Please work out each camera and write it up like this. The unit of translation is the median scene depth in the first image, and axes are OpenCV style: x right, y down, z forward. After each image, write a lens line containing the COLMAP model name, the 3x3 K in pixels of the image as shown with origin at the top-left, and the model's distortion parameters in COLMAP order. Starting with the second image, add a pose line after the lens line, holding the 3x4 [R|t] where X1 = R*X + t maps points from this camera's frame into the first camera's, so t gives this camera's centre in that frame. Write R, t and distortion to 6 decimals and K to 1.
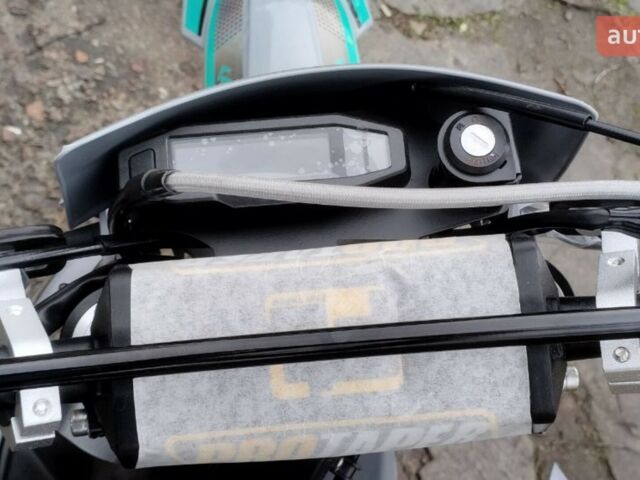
lens RADIAL K [[905.0, 0, 320.0], [0, 905.0, 240.0], [0, 0, 1]] dist [0.077125, 0.009431]
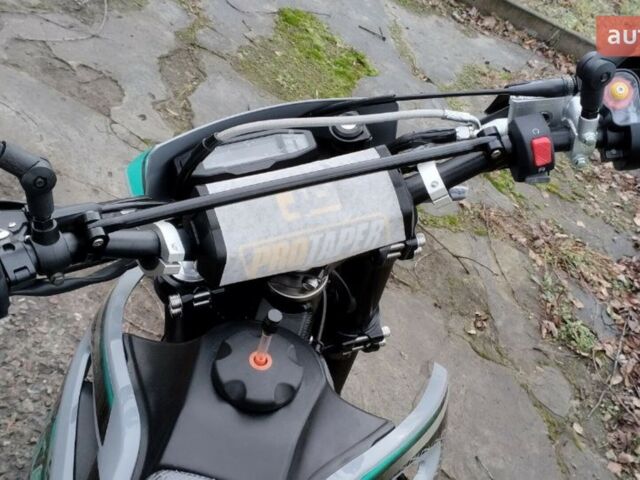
lens RADIAL K [[905.0, 0, 320.0], [0, 905.0, 240.0], [0, 0, 1]] dist [0.077125, 0.009431]
pose [[0.965949, -0.167056, 0.197570, -0.363945], [0.222716, 0.925507, -0.306325, 0.808626], [-0.131679, 0.339897, 0.931199, -0.889761]]
